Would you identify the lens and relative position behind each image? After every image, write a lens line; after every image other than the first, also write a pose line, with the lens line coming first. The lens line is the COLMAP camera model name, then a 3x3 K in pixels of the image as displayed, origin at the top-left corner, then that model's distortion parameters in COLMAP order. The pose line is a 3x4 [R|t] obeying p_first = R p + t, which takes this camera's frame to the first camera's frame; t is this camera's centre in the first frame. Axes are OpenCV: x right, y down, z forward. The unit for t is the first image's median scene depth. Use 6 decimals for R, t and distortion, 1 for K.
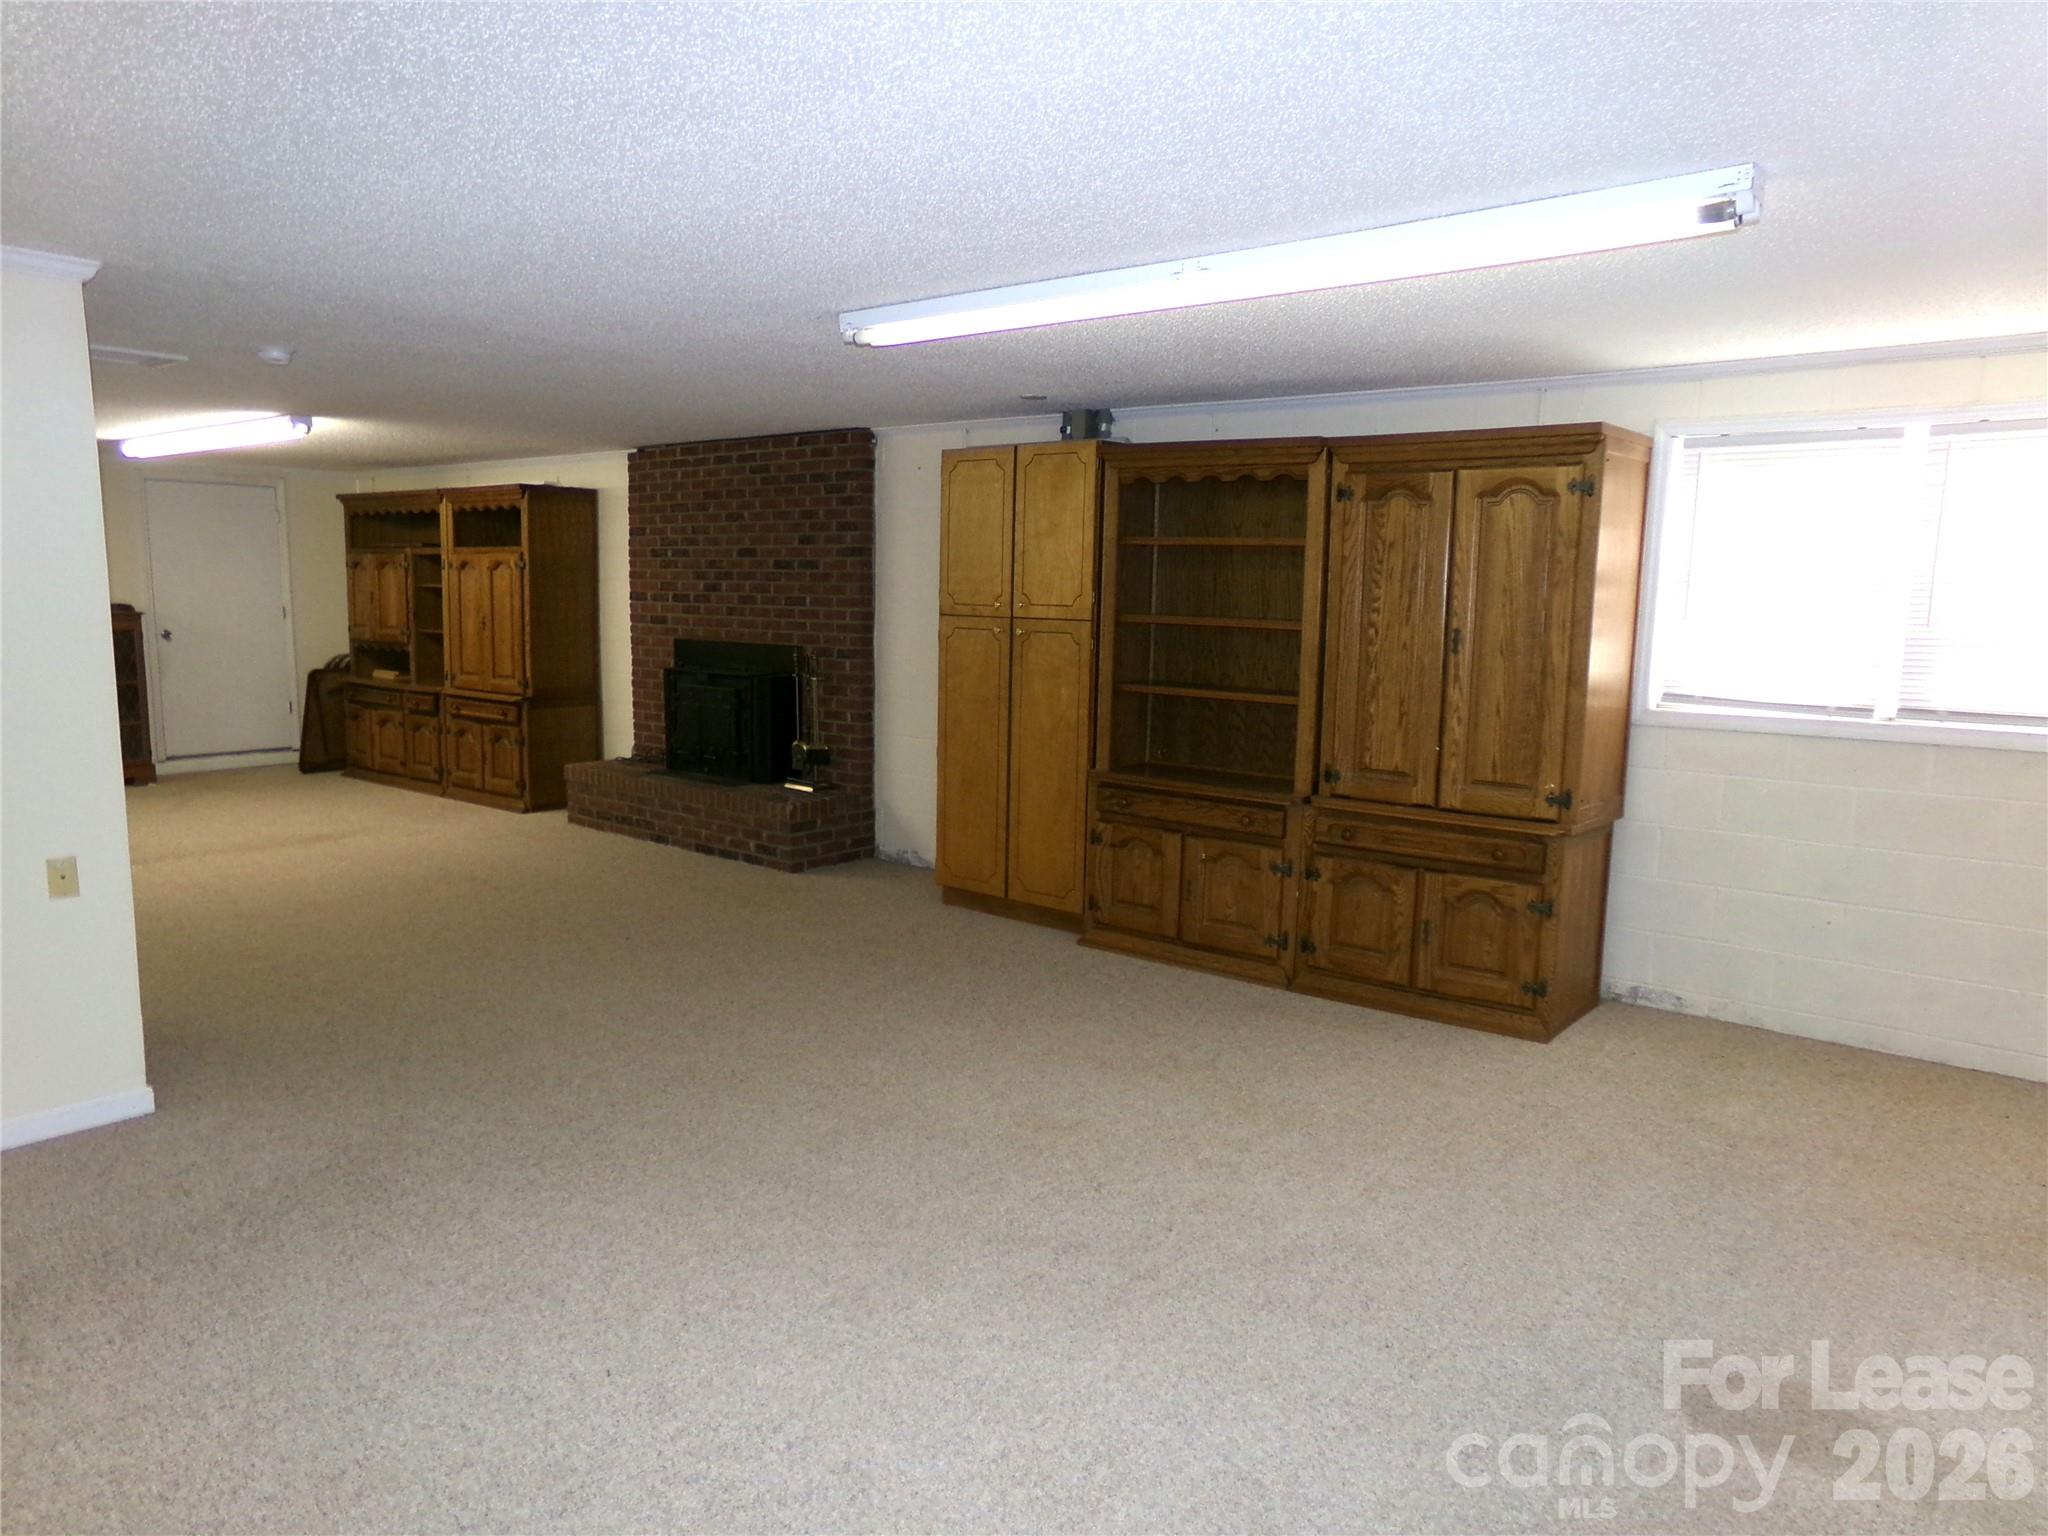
lens RADIAL K [[1376.6, 0, 1063.5], [0, 1376.6, 783.2], [0, 0, 1]] dist [0.008160, 0.005314]
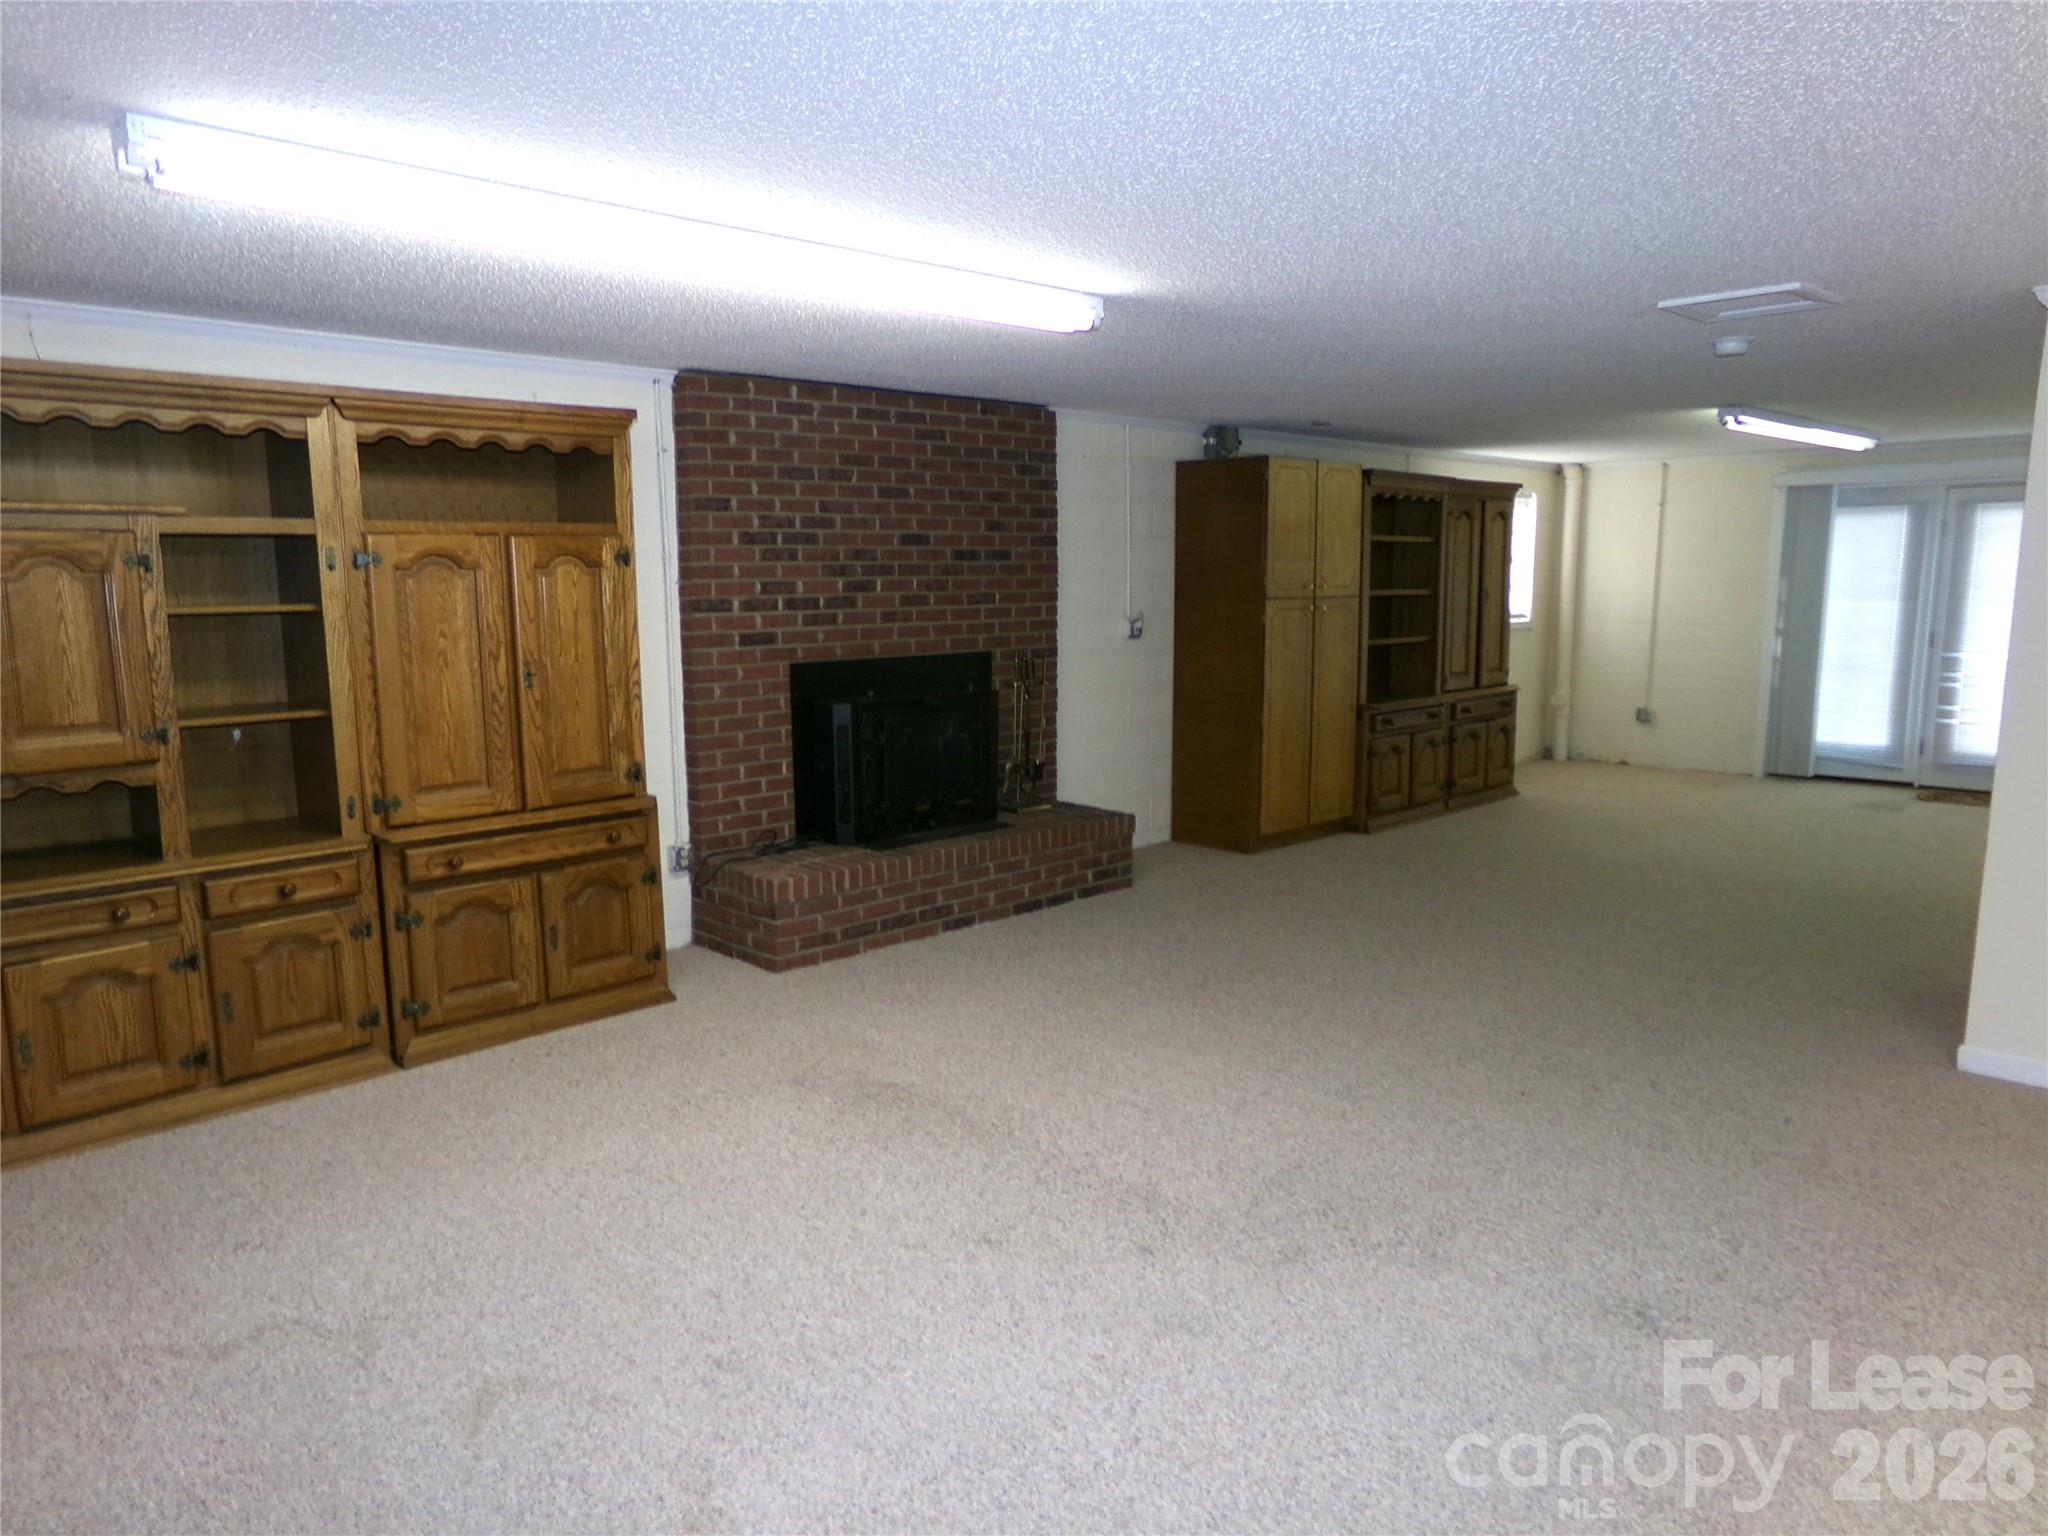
lens RADIAL K [[1376.6, 0, 1063.5], [0, 1376.6, 783.2], [0, 0, 1]] dist [0.008160, 0.005314]
pose [[0.100333, -0.165684, 0.981062, -0.994493], [0.155094, 0.976588, 0.149067, -0.134367], [-0.982791, 0.137201, 0.123680, 0.829905]]
